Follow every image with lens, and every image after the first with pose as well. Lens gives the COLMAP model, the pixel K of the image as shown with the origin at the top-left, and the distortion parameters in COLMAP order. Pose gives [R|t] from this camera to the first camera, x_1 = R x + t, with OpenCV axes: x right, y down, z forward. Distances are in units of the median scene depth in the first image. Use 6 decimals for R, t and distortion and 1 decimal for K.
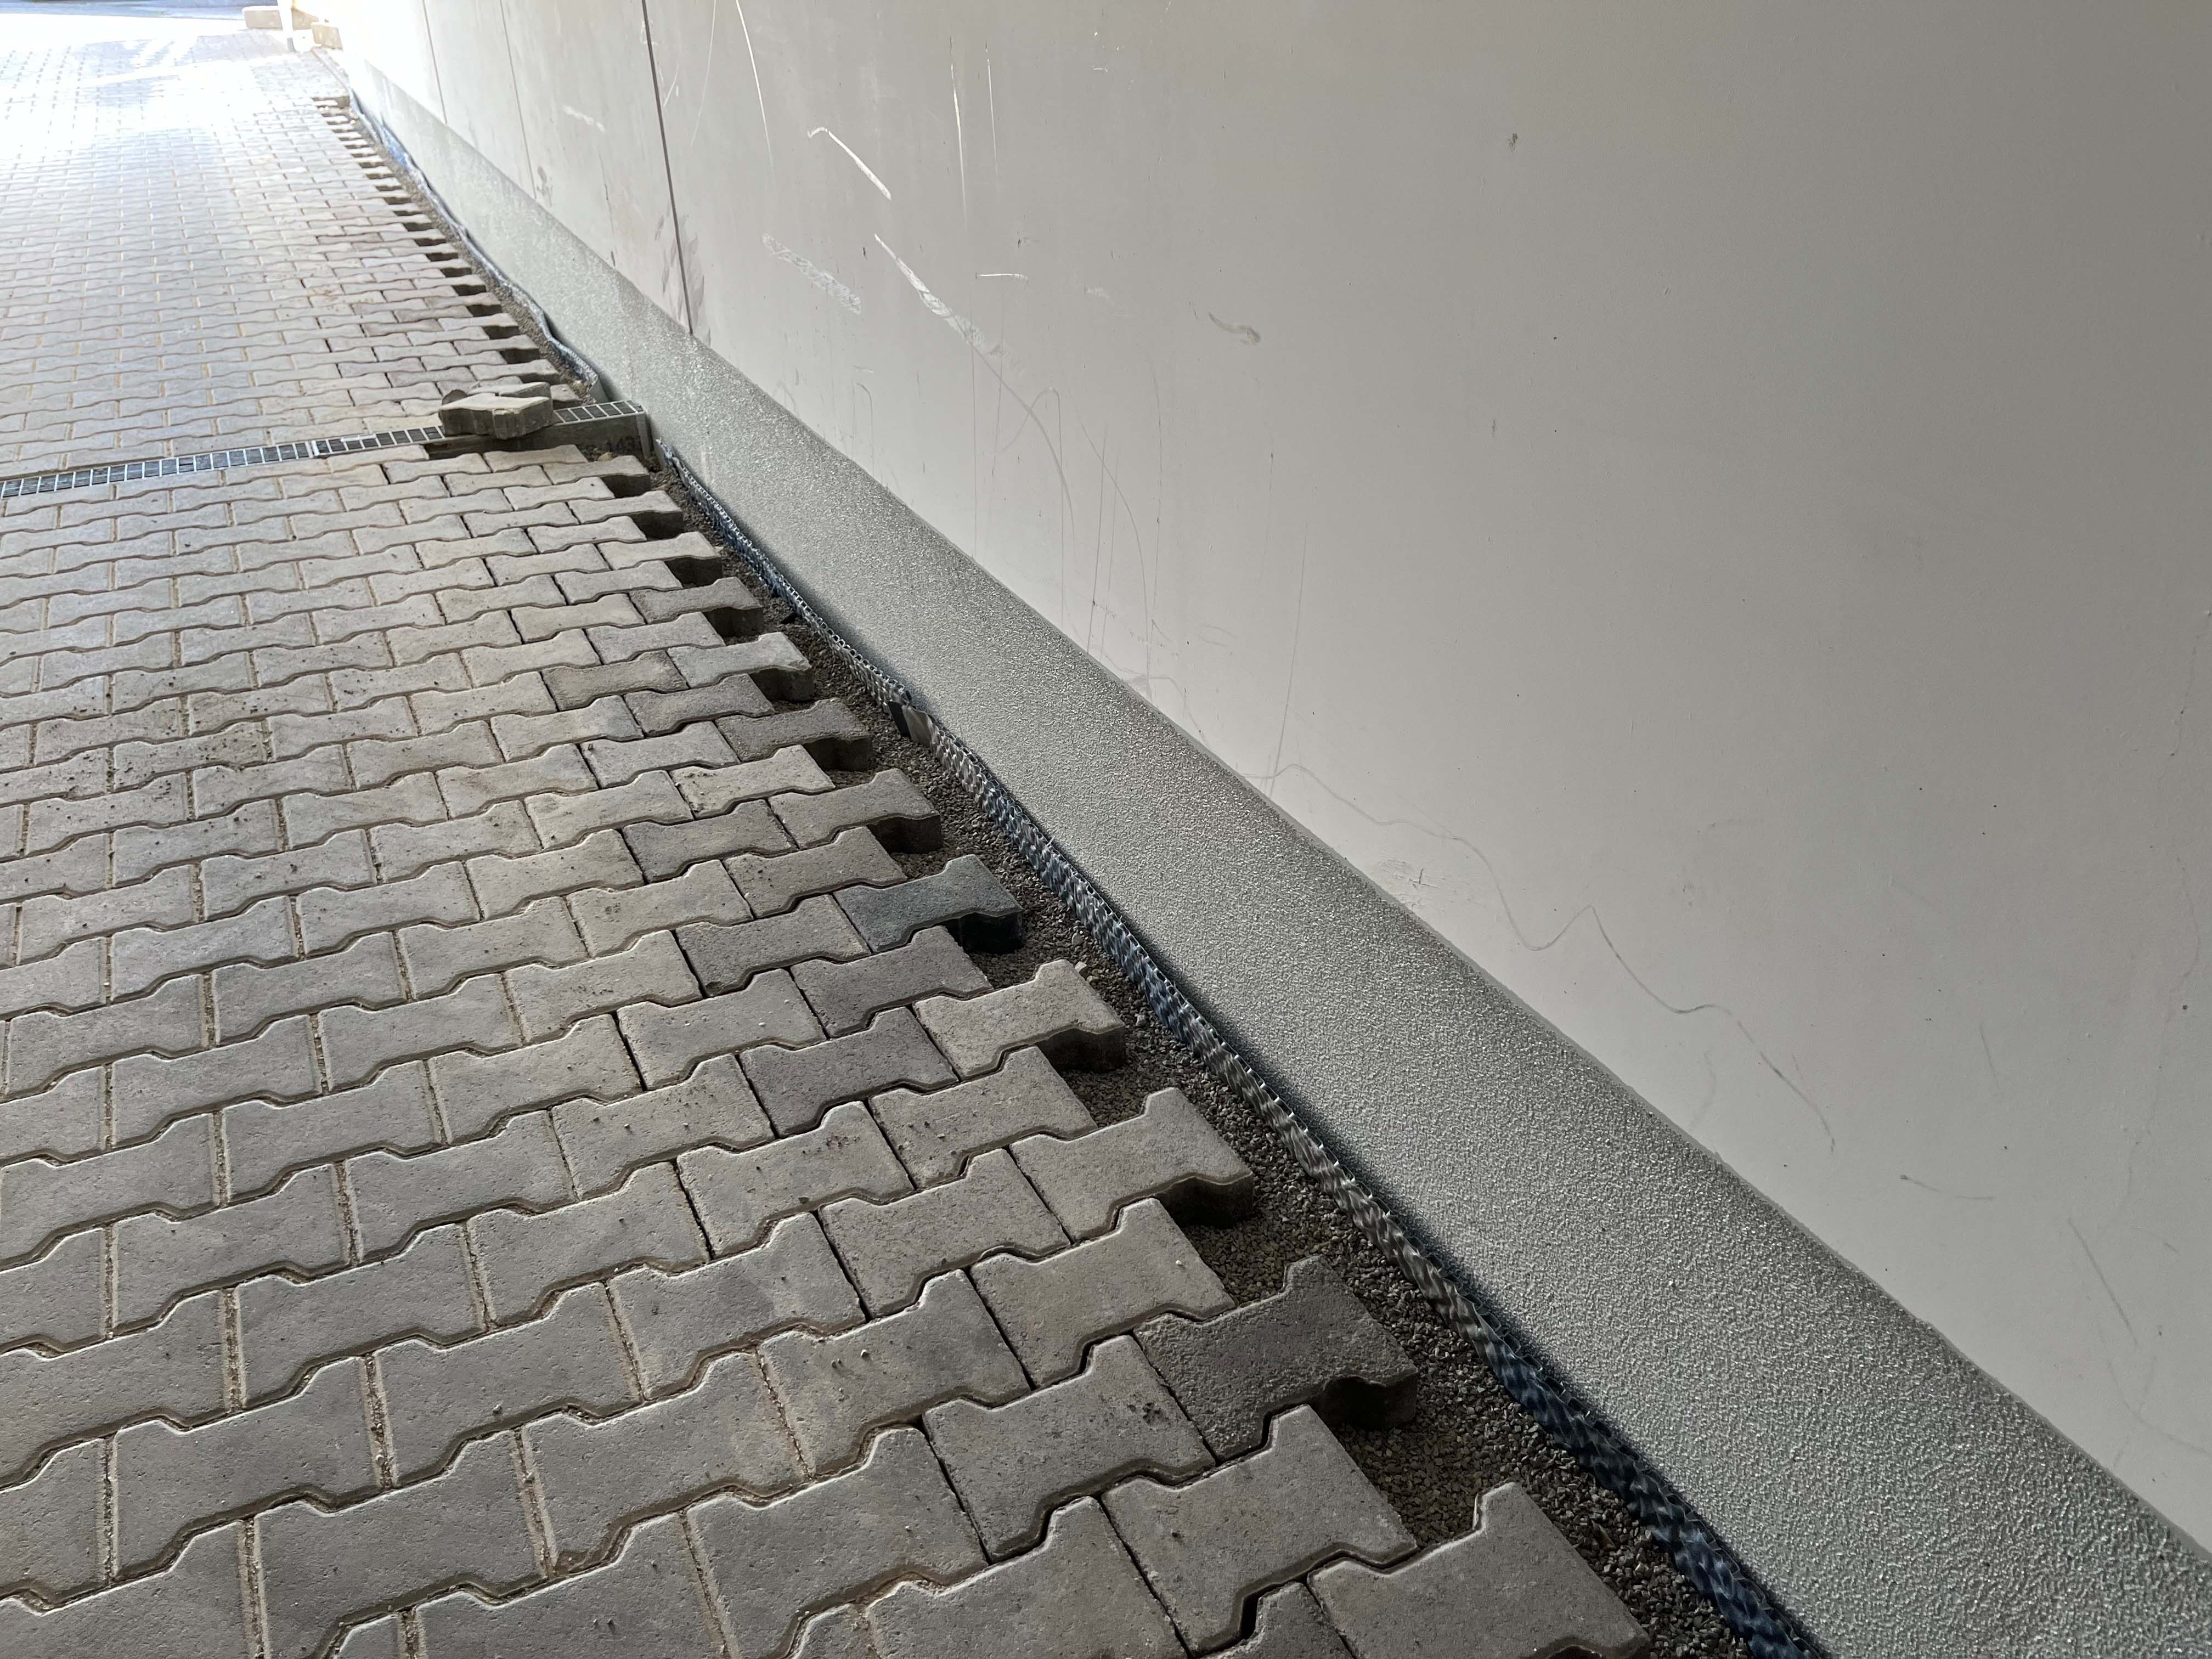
lens RADIAL K [[1656.6, 0, 1102.7], [0, 1656.6, 832.5], [0, 0, 1]] dist [0.023100, -0.018261]
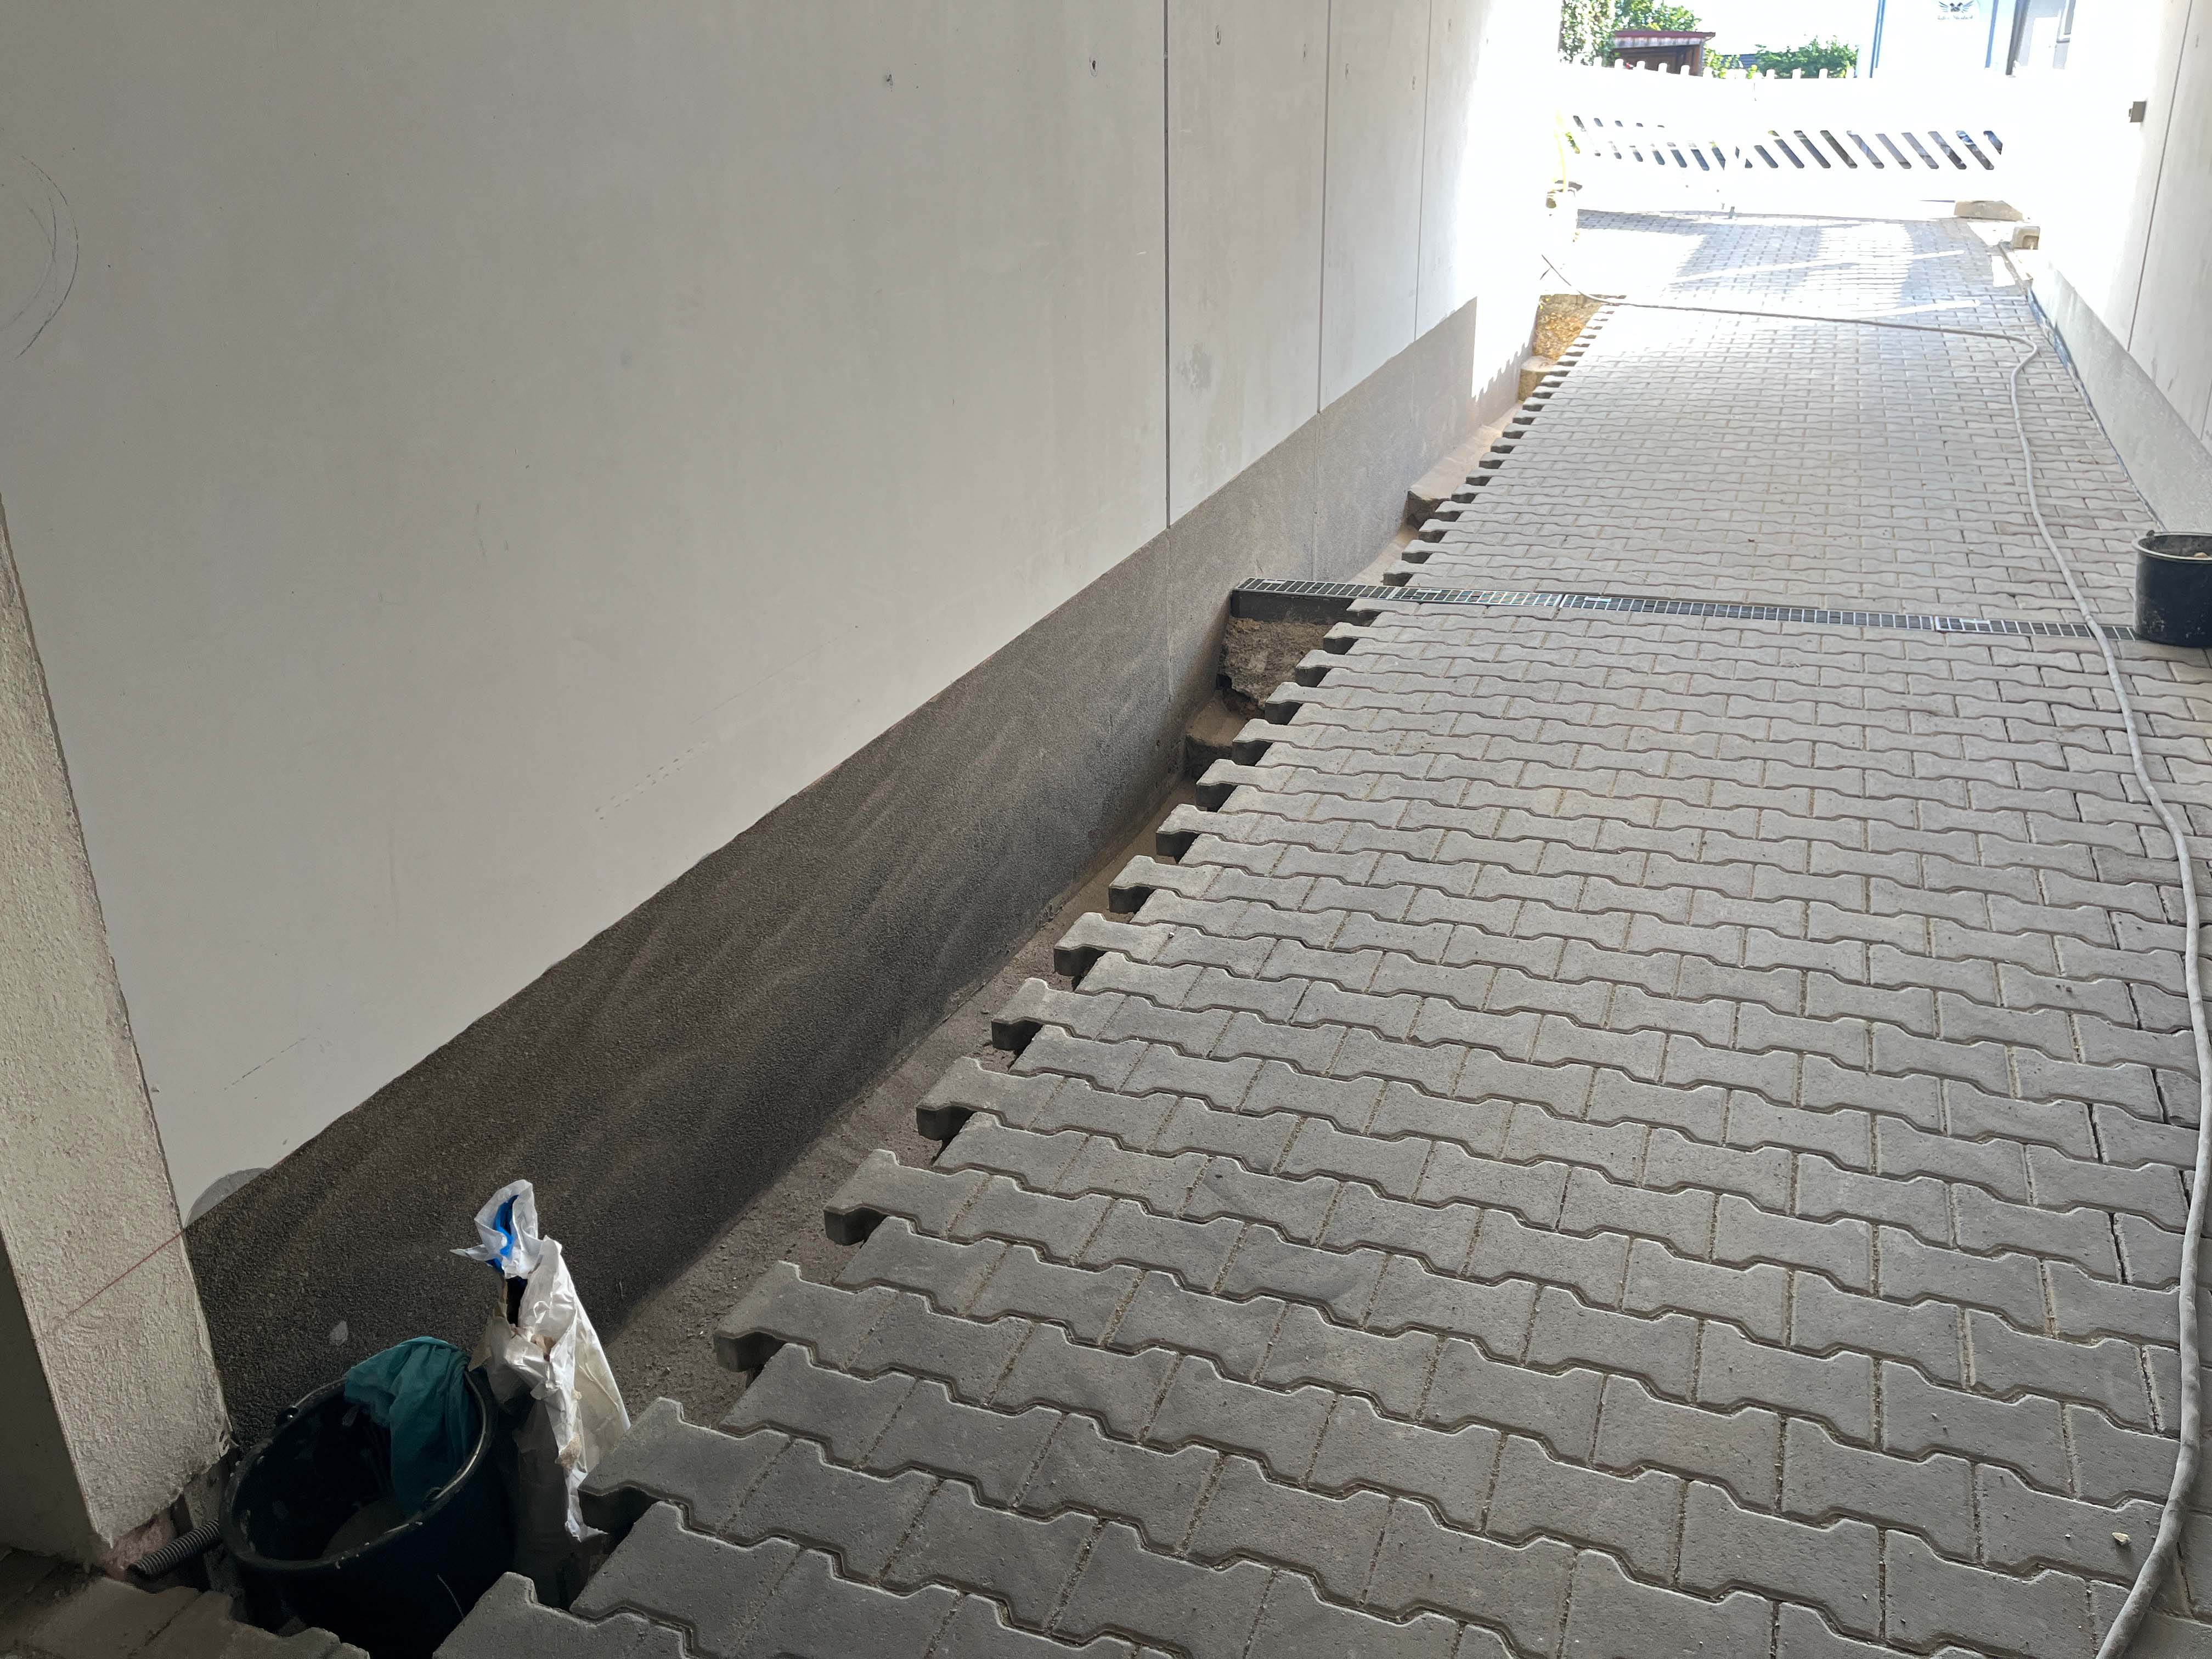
lens RADIAL K [[1656.6, 0, 1097.9], [0, 1656.6, 827.1], [0, 0, 1]] dist [0.023100, -0.018261]
pose [[0.656213, 0.284935, -0.698711, 0.037584], [-0.336454, 0.939309, 0.067061, 0.051138], [0.675413, 0.191078, 0.712254, -0.357897]]
